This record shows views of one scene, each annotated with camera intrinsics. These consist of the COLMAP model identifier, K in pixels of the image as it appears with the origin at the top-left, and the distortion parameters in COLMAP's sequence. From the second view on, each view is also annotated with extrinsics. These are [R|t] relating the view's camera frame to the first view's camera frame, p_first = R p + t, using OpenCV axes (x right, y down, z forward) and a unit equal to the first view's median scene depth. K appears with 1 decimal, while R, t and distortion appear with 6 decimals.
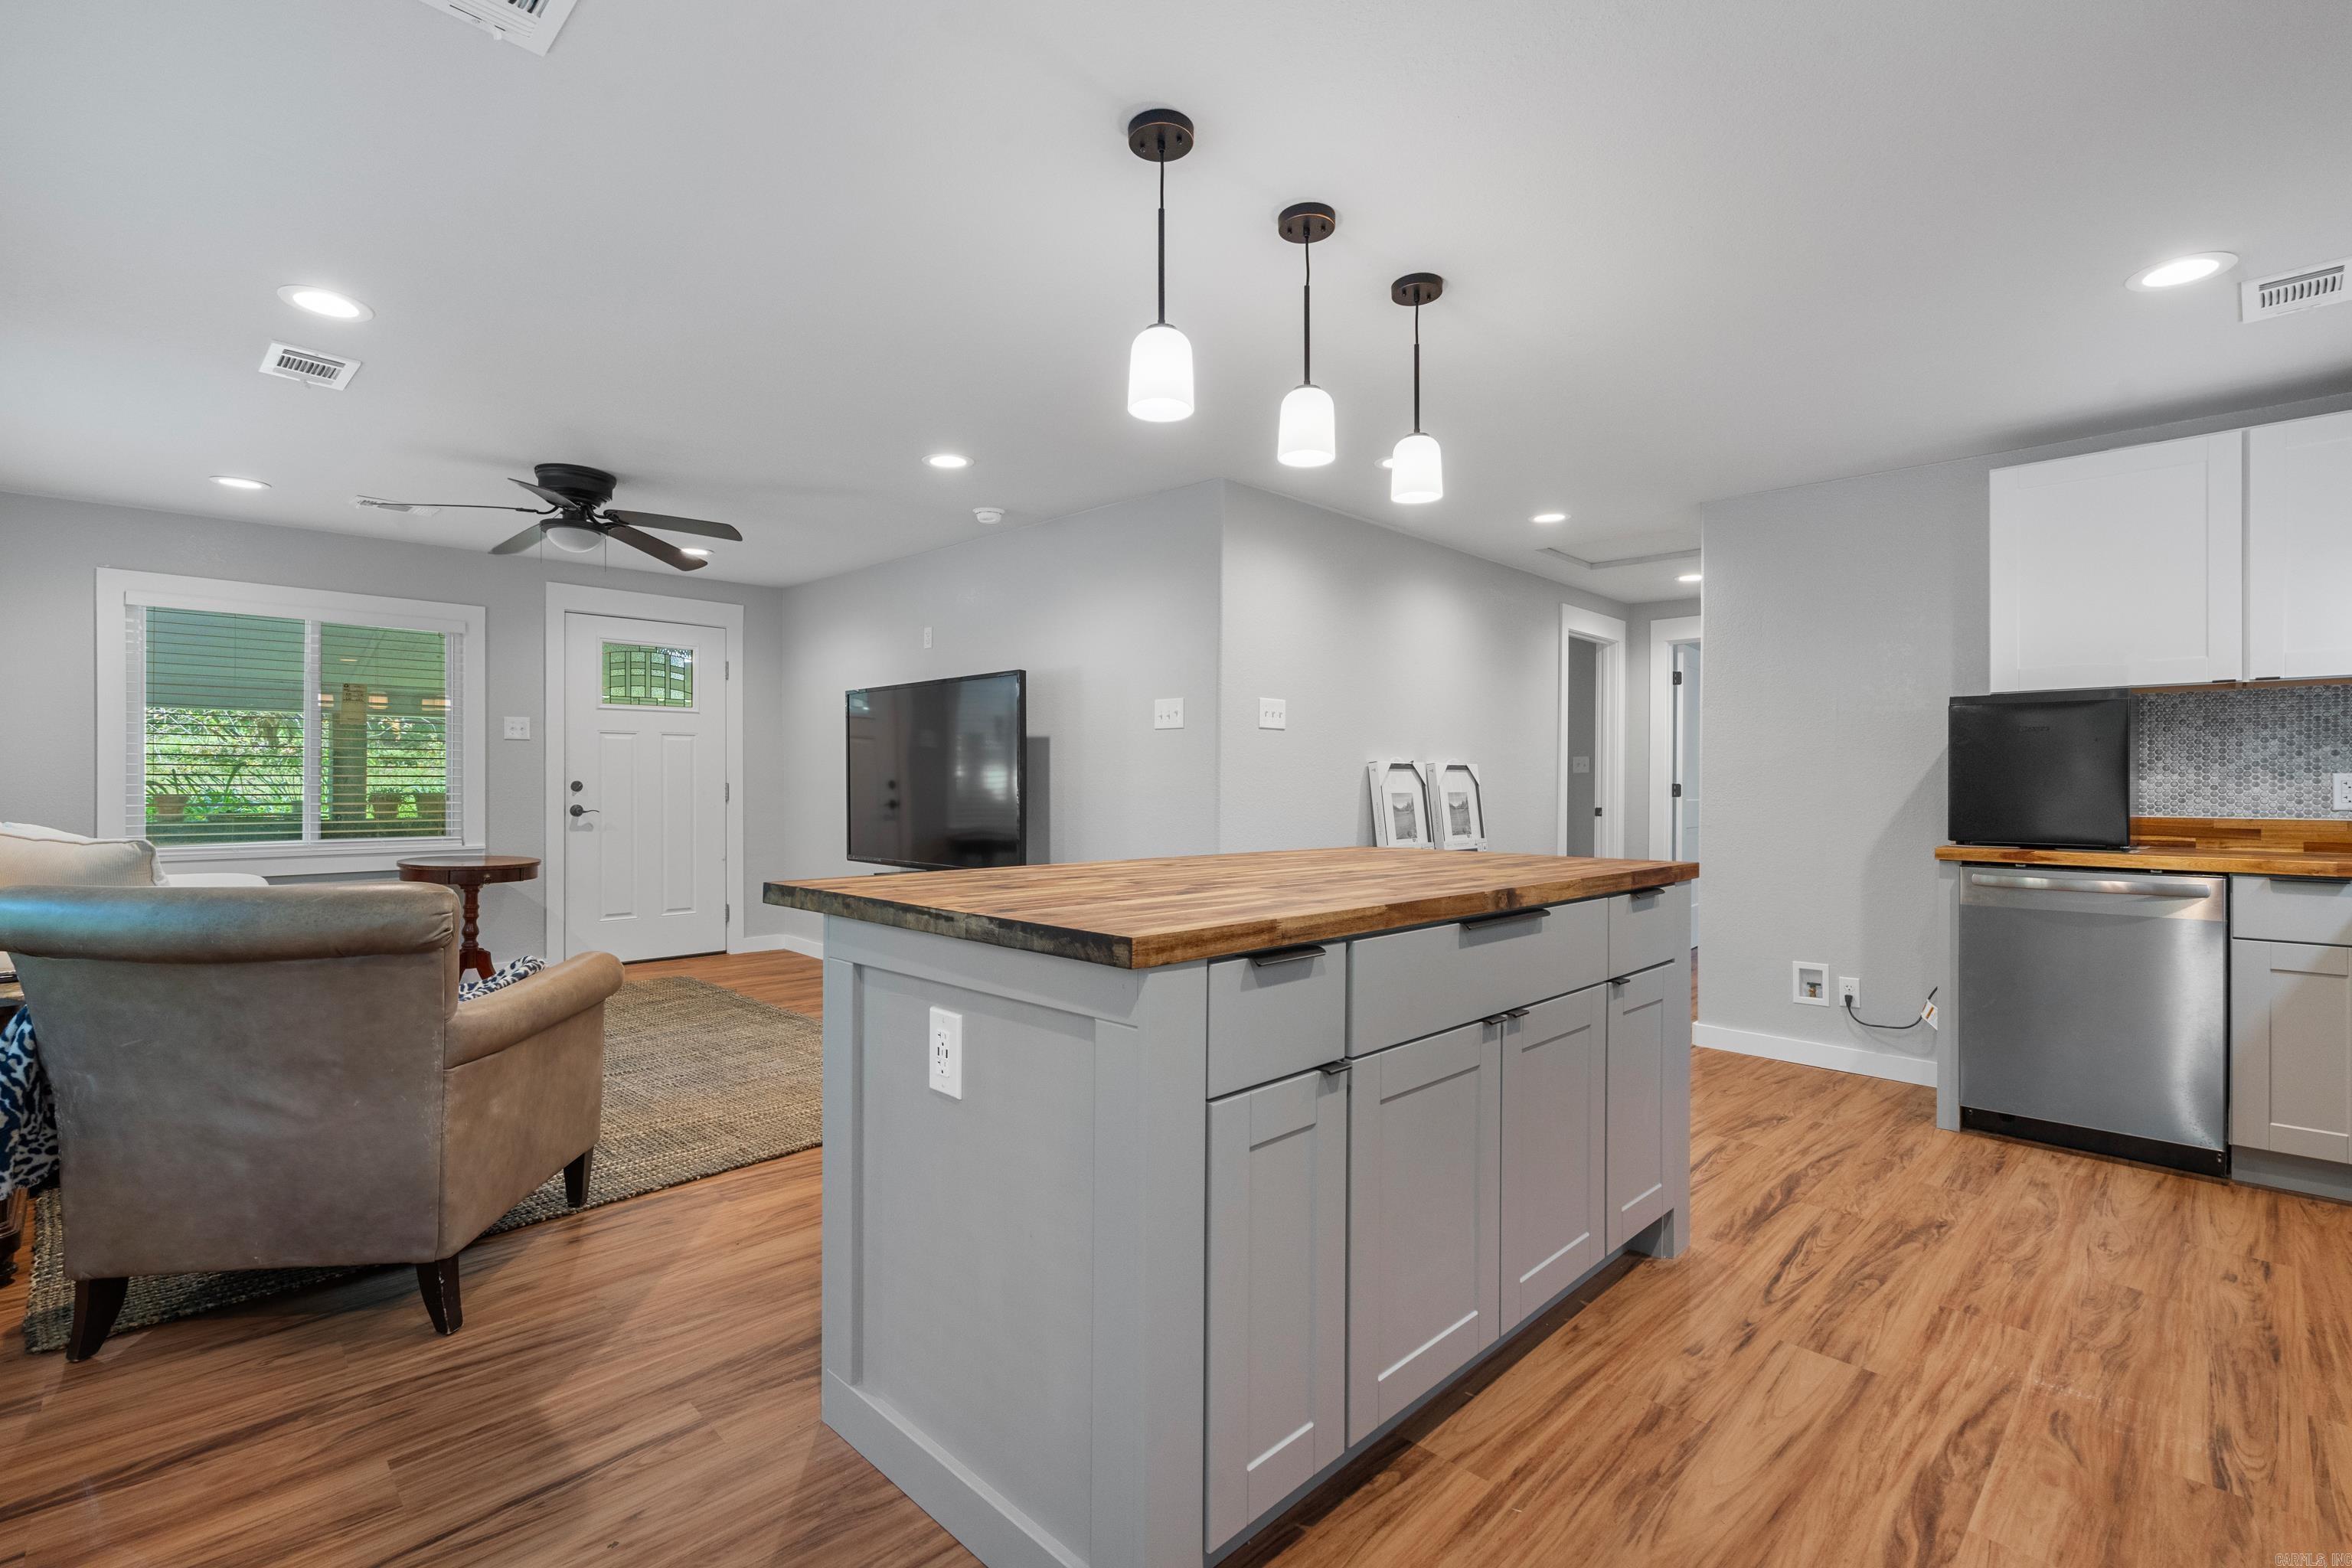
lens RADIAL K [[1068.1, 0, 1180.3], [0, 1068.1, 783.3], [0, 0, 1]] dist [-0.002207, 0.000725]
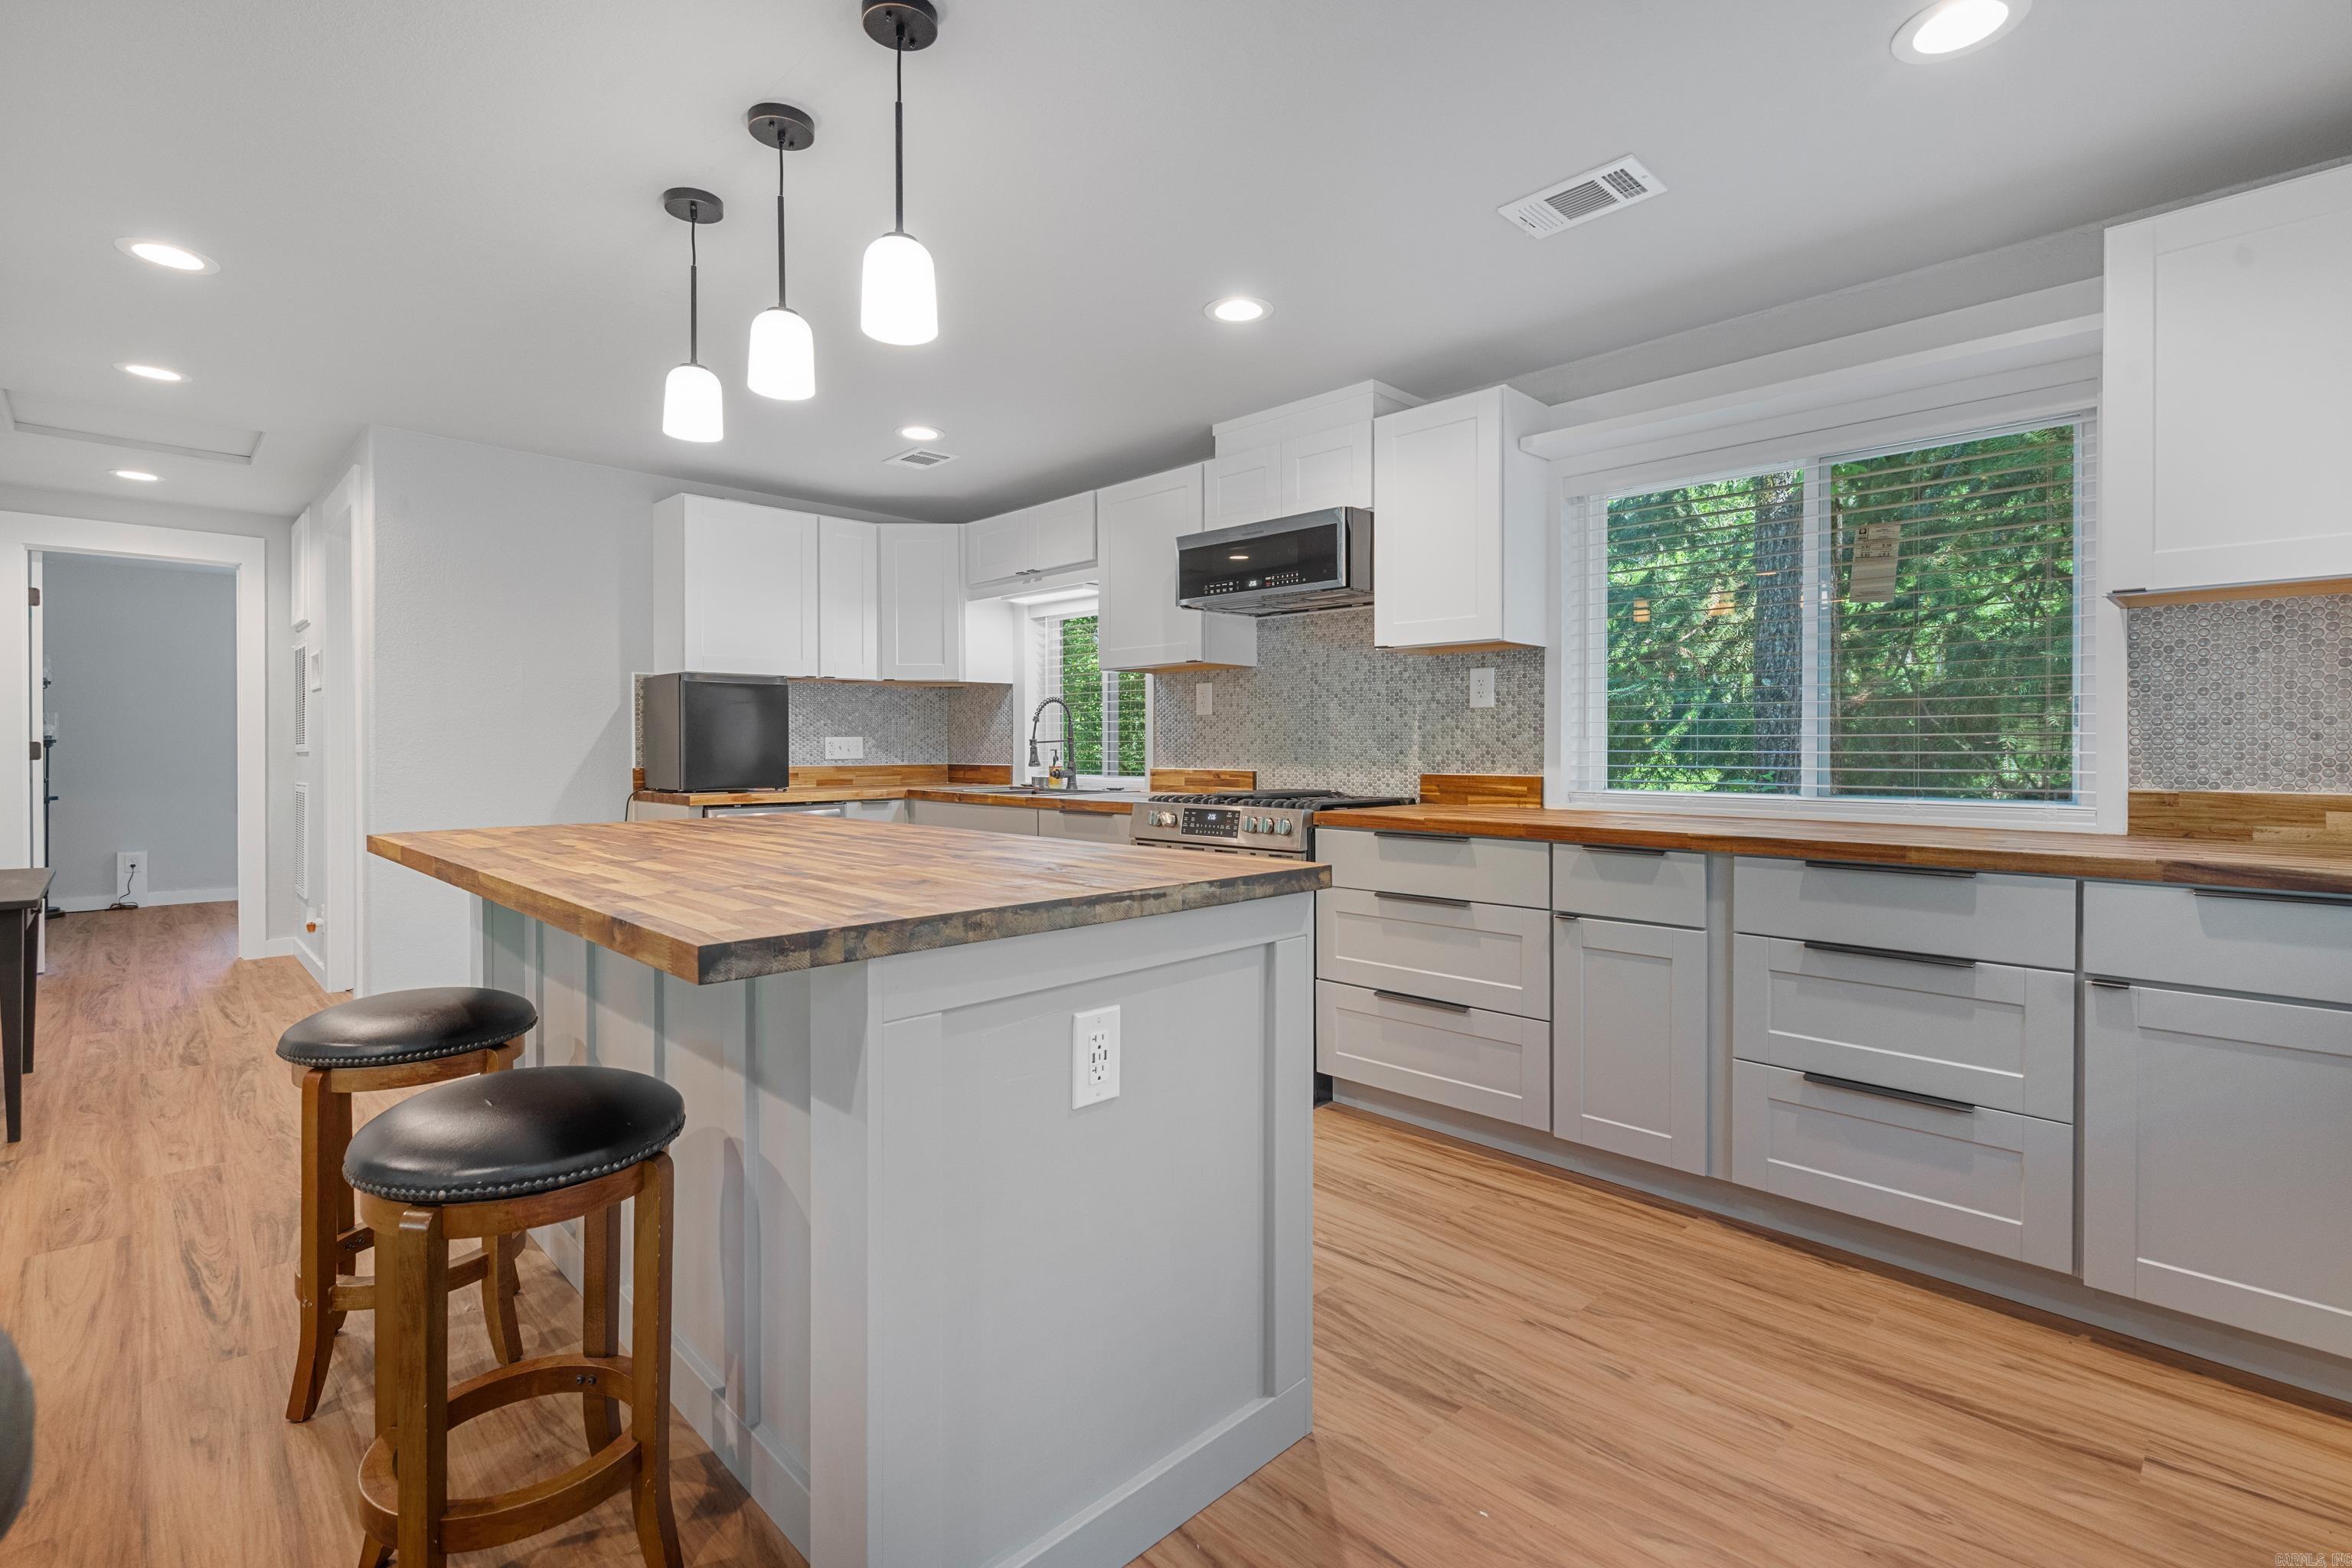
lens RADIAL K [[1068.1, 0, 1172.7], [0, 1068.1, 751.0], [0, 0, 1]] dist [-0.002207, 0.000725]
pose [[0.009717, -0.009577, 0.999907, -0.812156], [-0.002582, 0.999951, 0.009603, -0.007744], [-0.999949, -0.002675, 0.009692, 0.682717]]
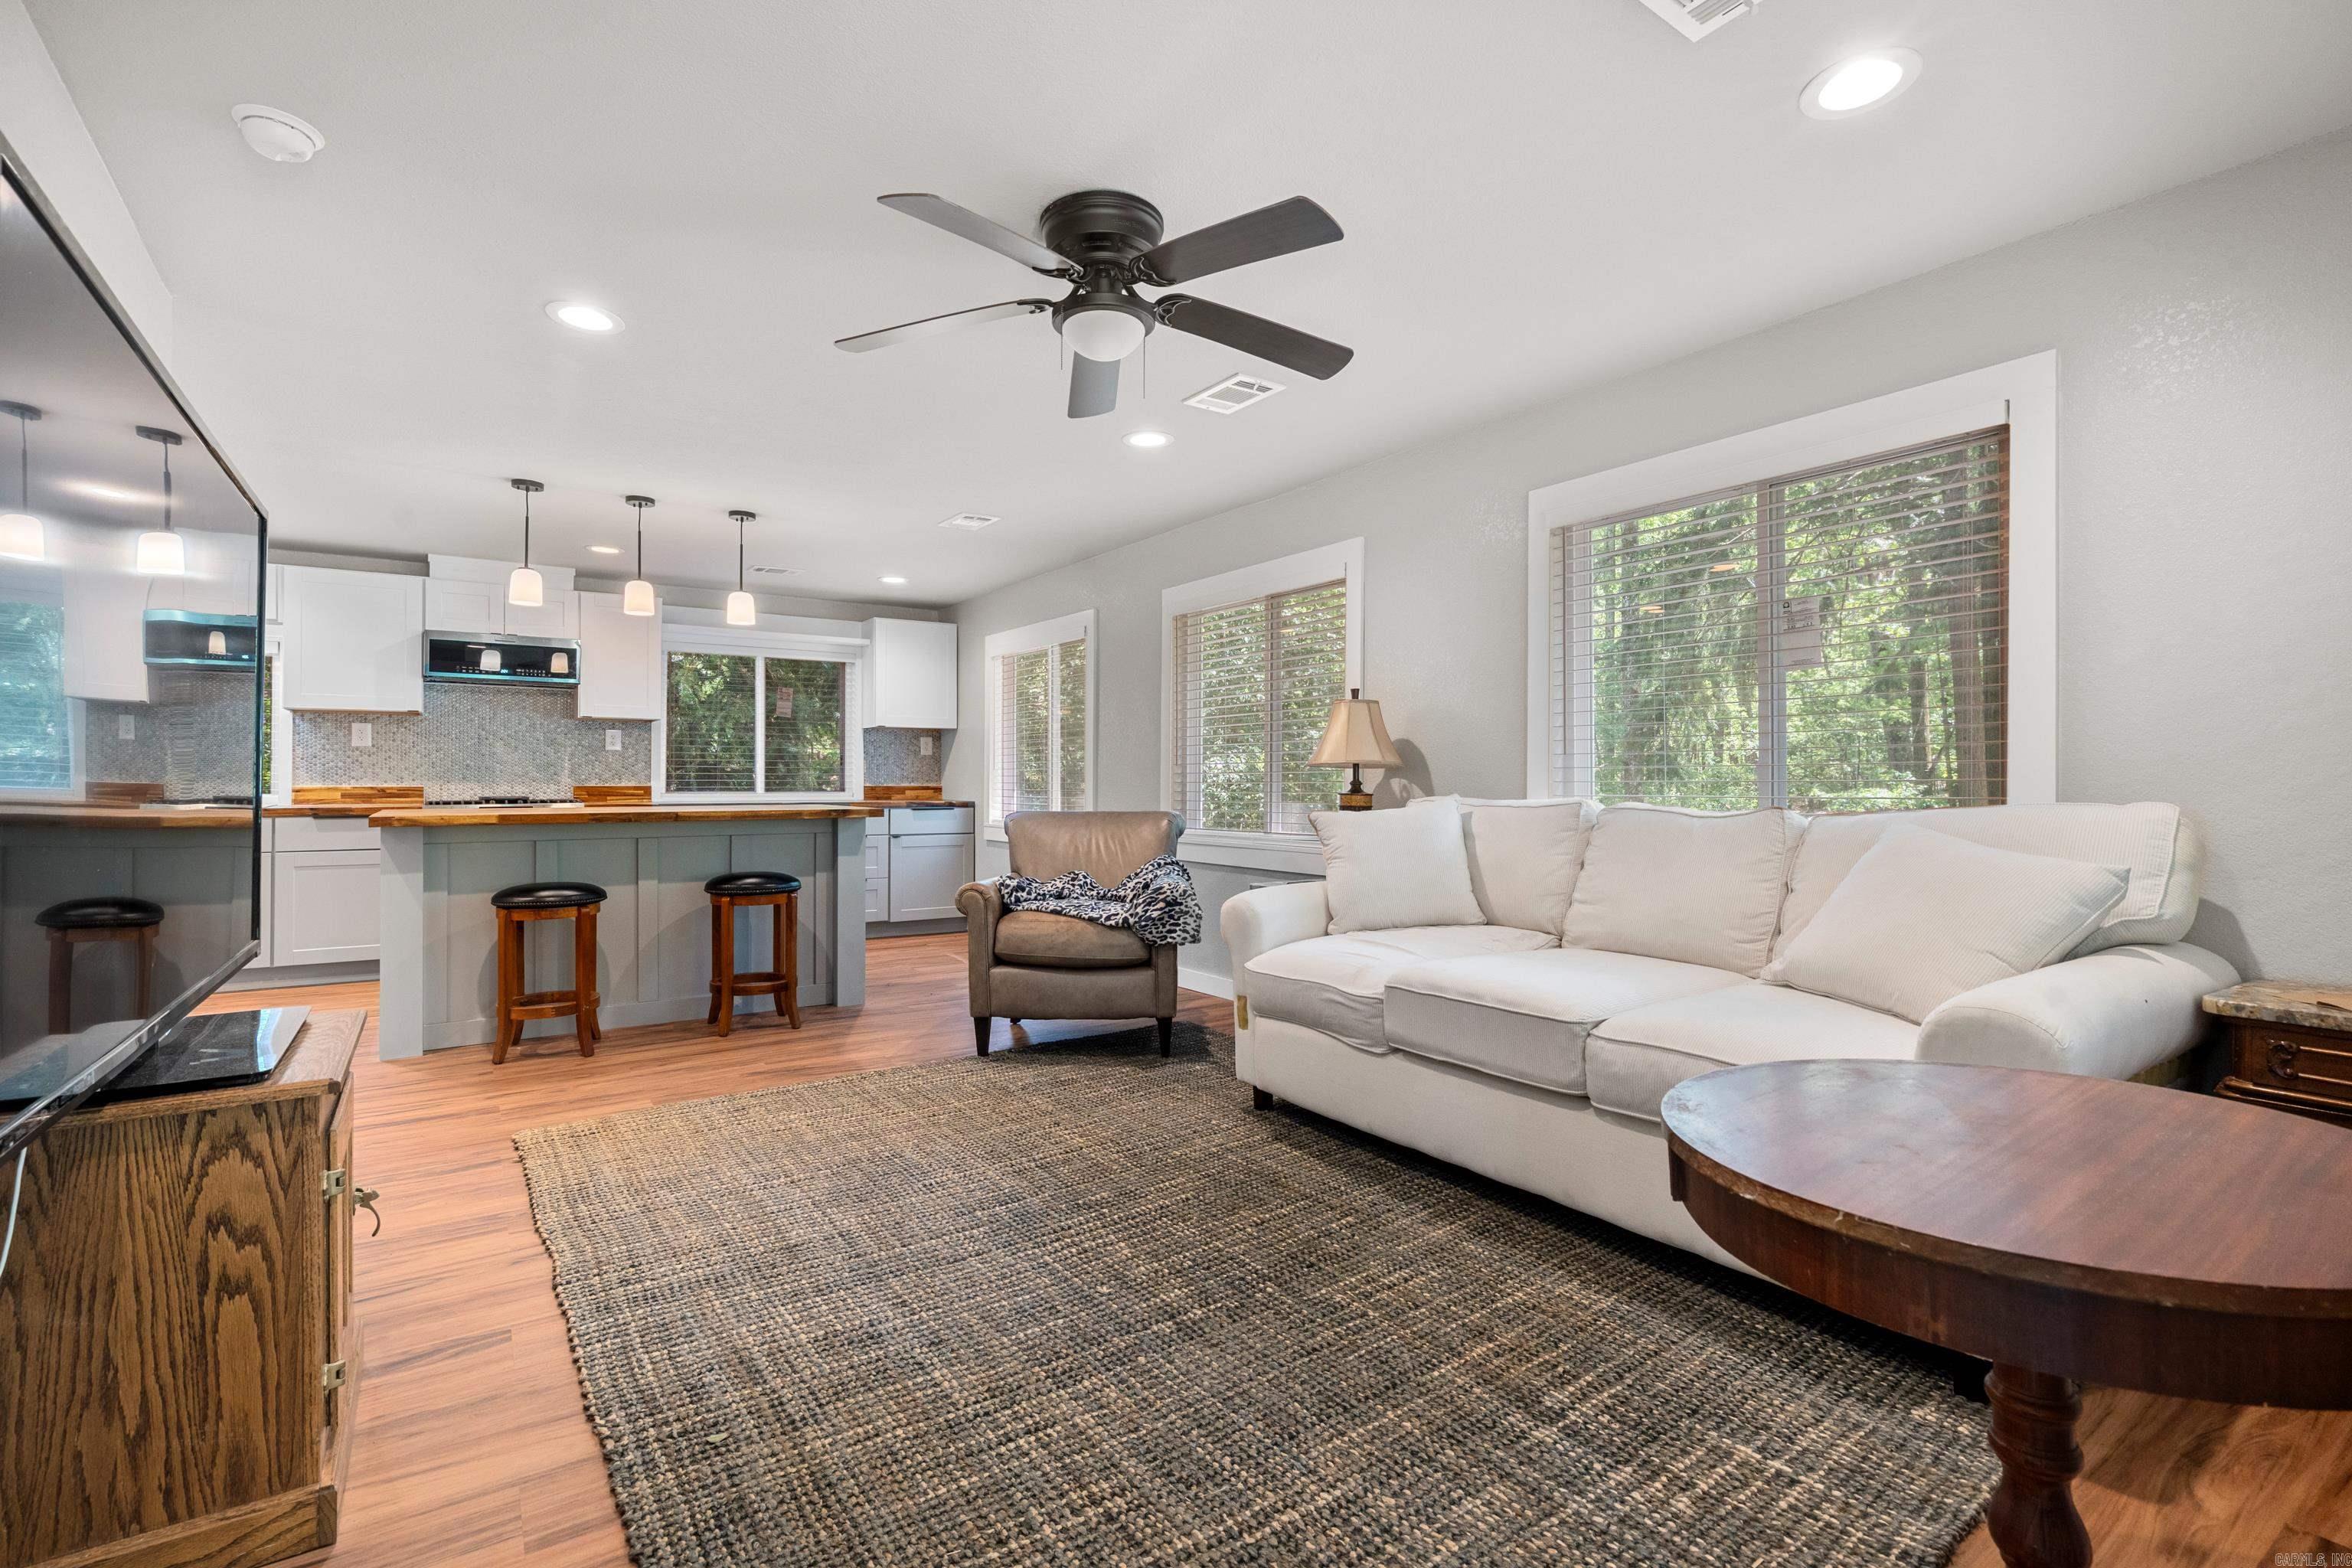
lens RADIAL K [[1068.1, 0, 1169.6], [0, 1068.1, 780.1], [0, 0, 1]] dist [-0.002207, 0.000725]
pose [[-0.980187, -0.004554, 0.198022, -1.375218], [-0.005283, 0.999981, -0.003153, 0.027927], [-0.198004, -0.004137, -0.980192, 2.947758]]
